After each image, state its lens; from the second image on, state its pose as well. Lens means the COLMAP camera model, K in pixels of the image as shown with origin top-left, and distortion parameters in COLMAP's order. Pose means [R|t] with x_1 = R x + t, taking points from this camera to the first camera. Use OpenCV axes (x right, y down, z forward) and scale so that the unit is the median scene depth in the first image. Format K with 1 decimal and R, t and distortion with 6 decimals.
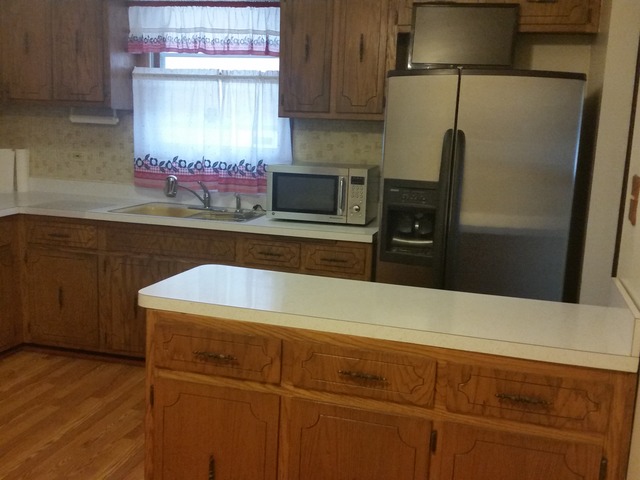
lens RADIAL K [[688.0, 0, 316.5], [0, 688.0, 244.0], [0, 0, 1]] dist [0.078892, 0.000000]
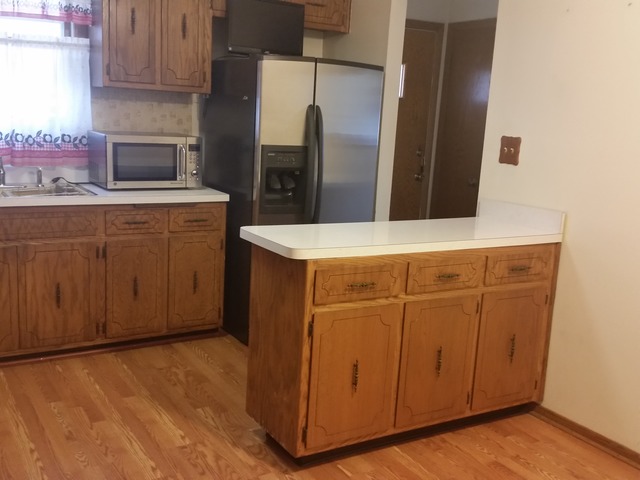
lens RADIAL K [[688.0, 0, 340.0], [0, 688.0, 235.7], [0, 0, 1]] dist [0.078892, 0.000000]
pose [[0.690014, -0.139667, 0.710193, -0.599117], [0.101973, 0.990178, 0.095653, -0.034618], [-0.716576, 0.006419, 0.697479, 0.054705]]
